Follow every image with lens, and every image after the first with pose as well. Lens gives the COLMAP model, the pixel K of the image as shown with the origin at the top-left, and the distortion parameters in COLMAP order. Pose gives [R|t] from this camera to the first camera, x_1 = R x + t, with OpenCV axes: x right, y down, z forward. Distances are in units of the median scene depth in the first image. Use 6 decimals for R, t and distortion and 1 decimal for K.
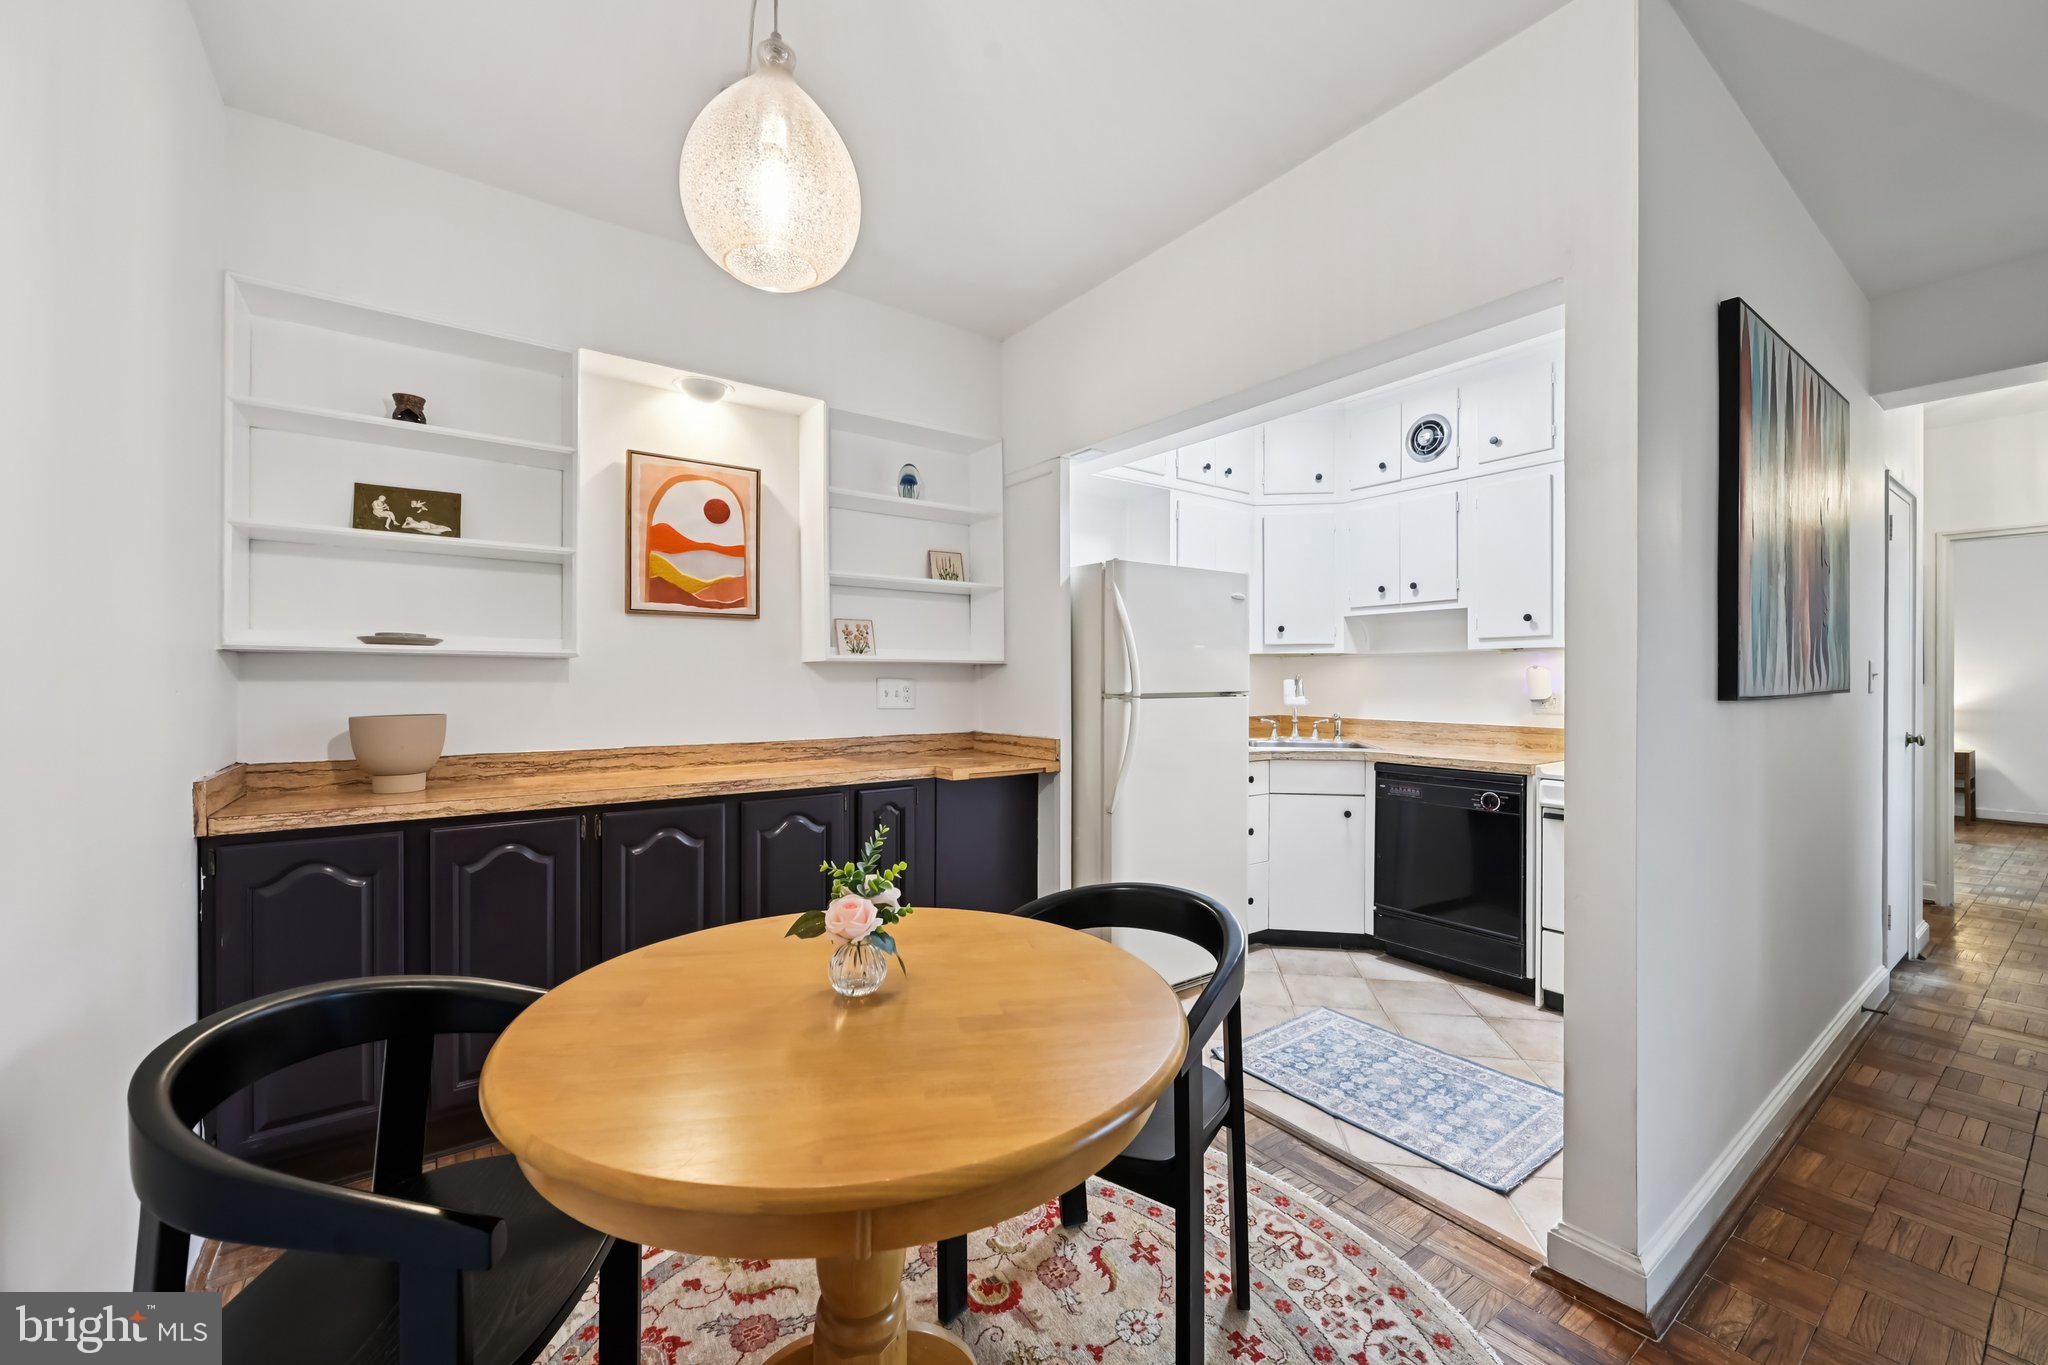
lens RADIAL K [[807.7, 0, 1032.6], [0, 807.7, 684.5], [0, 0, 1]] dist [-0.001719, -0.000077]
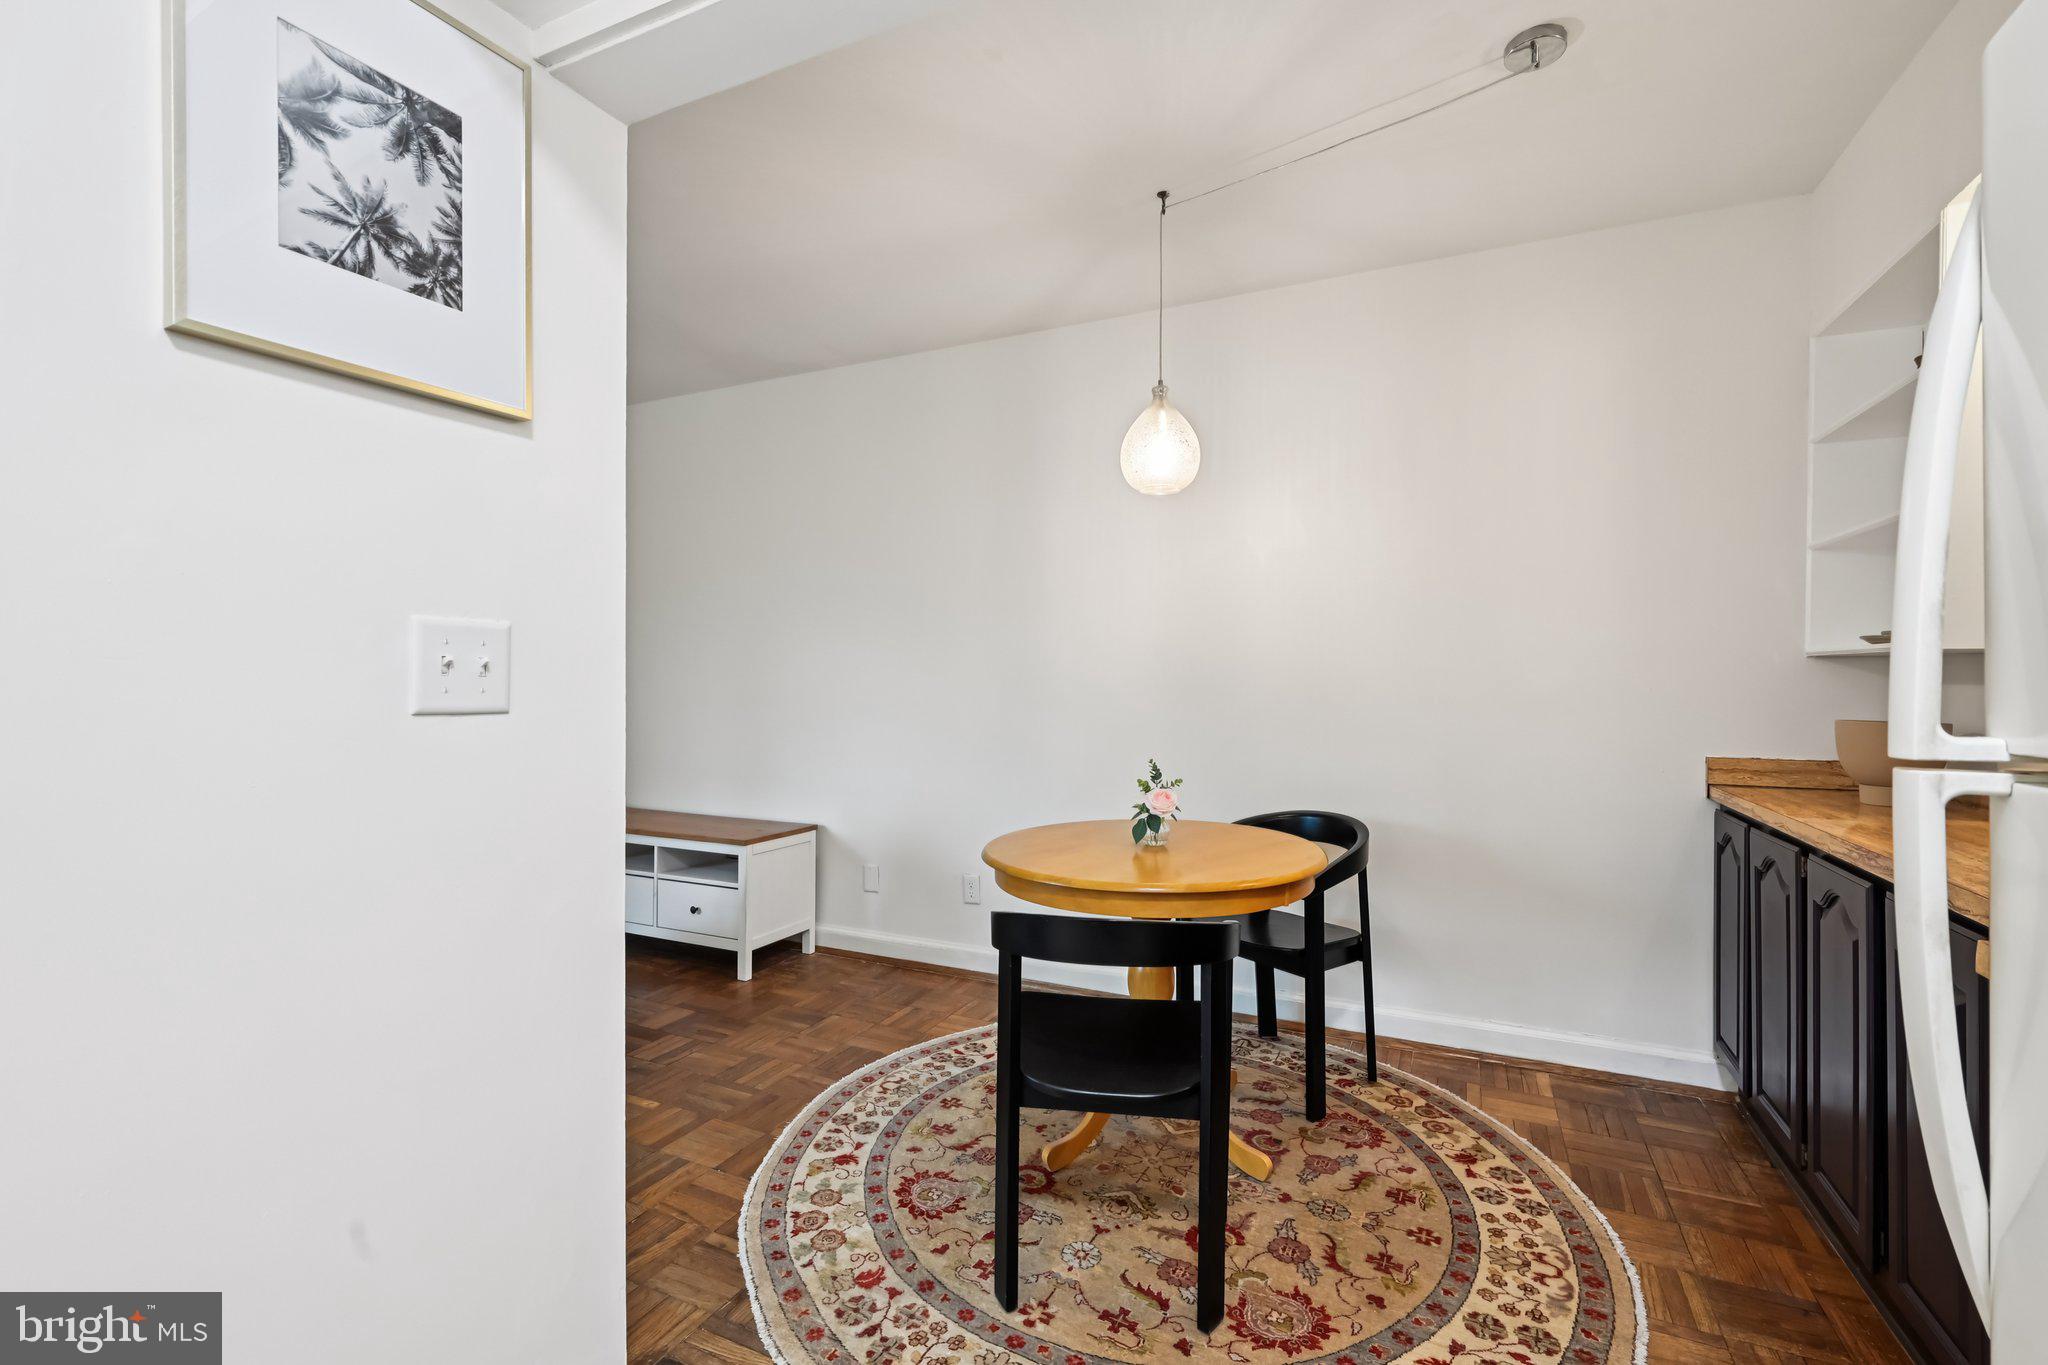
lens RADIAL K [[901.7, 0, 1024.0], [0, 901.7, 682.5], [0, 0, 1]] dist [0.000328, 0.000120]
pose [[-0.883026, -0.000506, -0.469323, 0.407199], [-0.004465, 0.999963, 0.007321, -0.003643], [0.469303, 0.008560, -0.882996, 1.064126]]
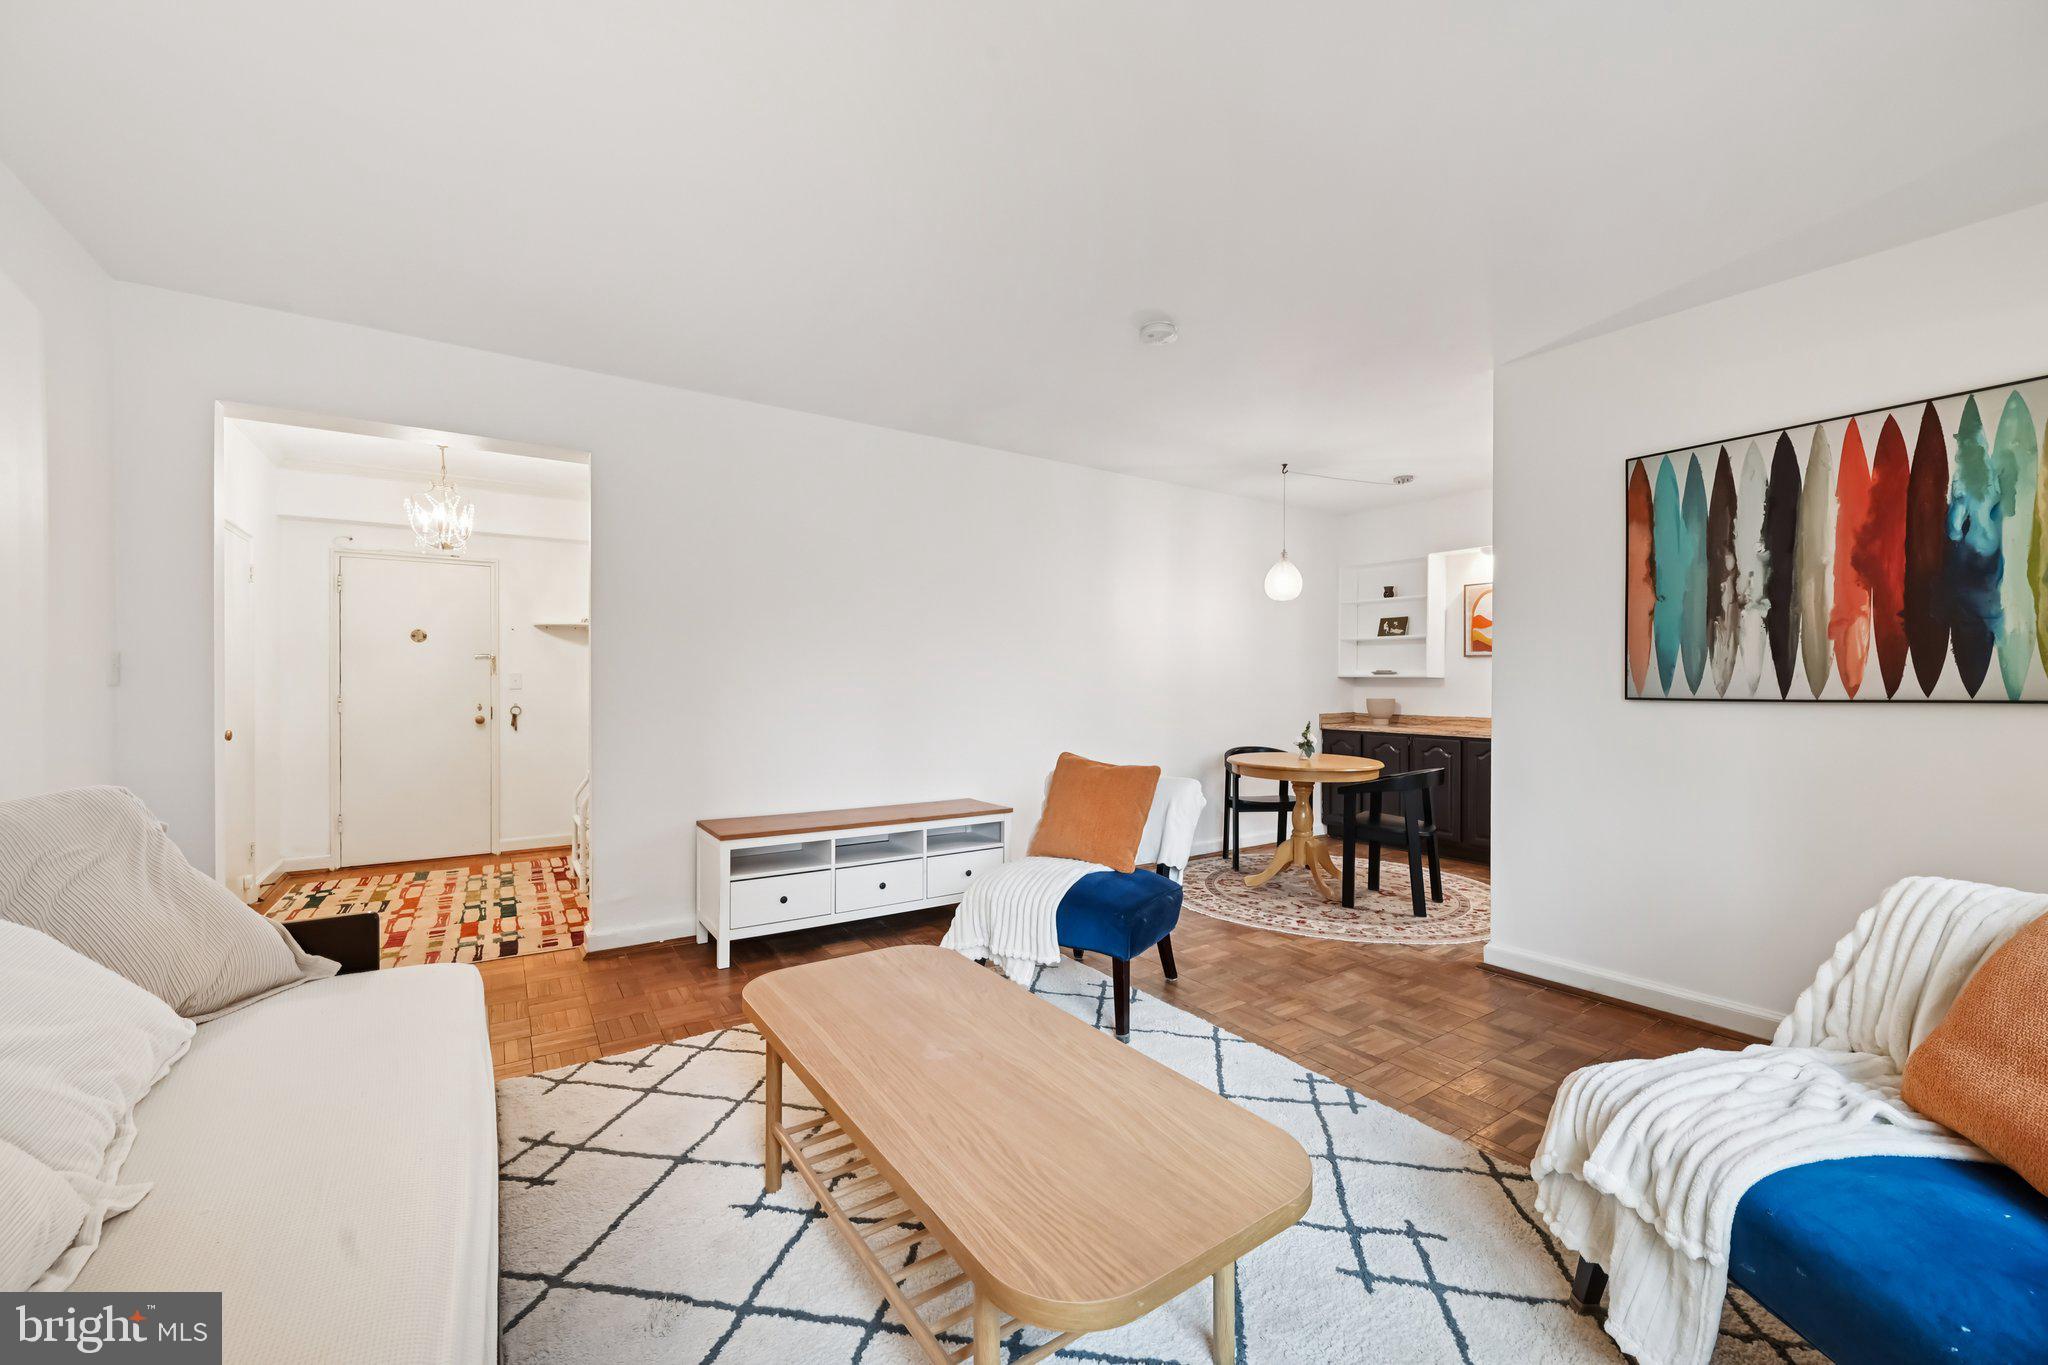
lens RADIAL K [[807.7, 0, 1032.6], [0, 807.7, 684.5], [0, 0, 1]] dist [-0.001719, -0.000077]
pose [[-0.034242, -0.000017, -0.999414, 1.612679], [-0.010268, 0.999947, 0.000335, -0.000909], [0.999361, 0.010273, -0.034240, -0.113467]]
